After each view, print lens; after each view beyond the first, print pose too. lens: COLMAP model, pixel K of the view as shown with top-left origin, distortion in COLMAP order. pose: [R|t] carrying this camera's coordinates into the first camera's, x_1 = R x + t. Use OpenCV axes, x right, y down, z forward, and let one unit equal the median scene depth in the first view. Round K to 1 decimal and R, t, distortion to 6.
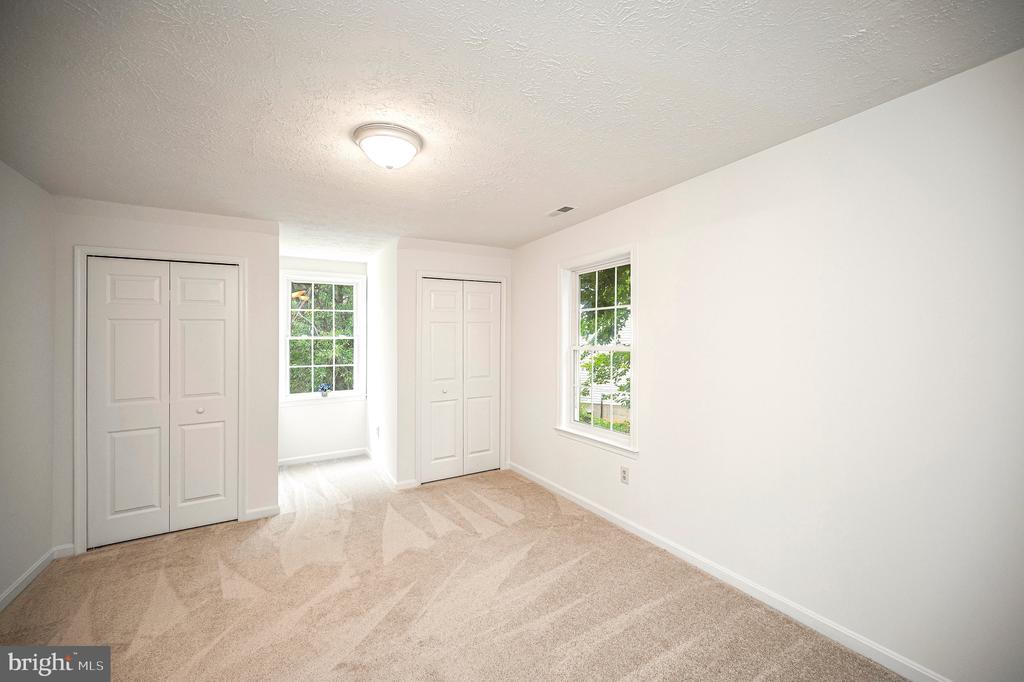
lens RADIAL K [[419.0, 0, 518.4], [0, 419.0, 342.1], [0, 0, 1]] dist [0.008480, -0.000519]
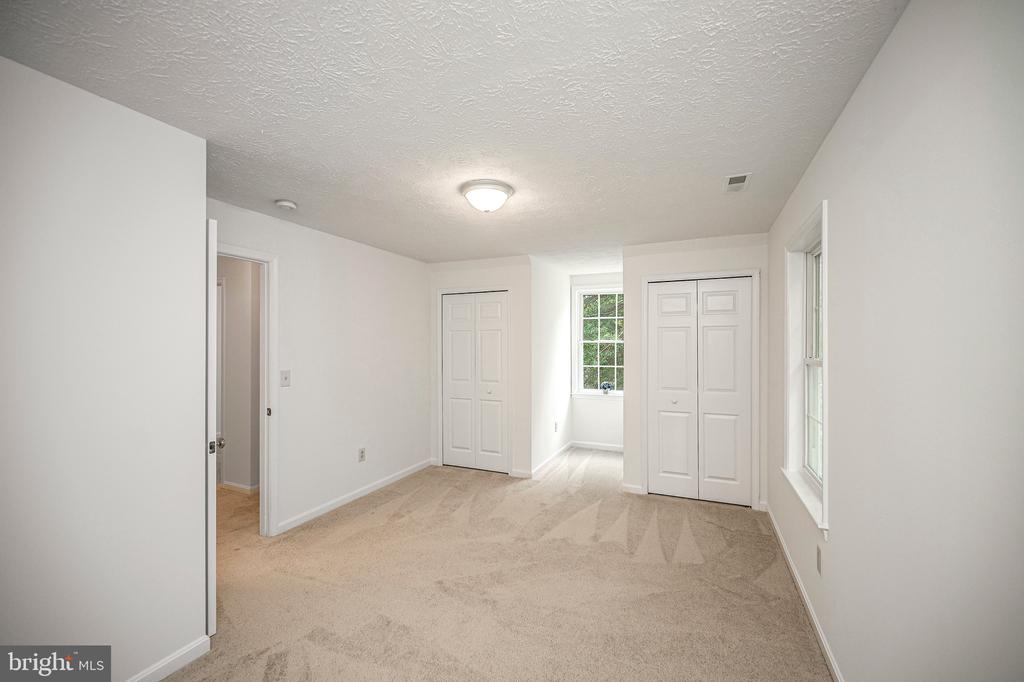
lens RADIAL K [[419.0, 0, 517.9], [0, 419.0, 337.0], [0, 0, 1]] dist [0.008480, -0.000519]
pose [[0.582706, 0.001443, -0.812682, 0.458720], [-0.012511, 0.999896, -0.007196, -0.017727], [0.812587, 0.014361, 0.582663, 0.210213]]
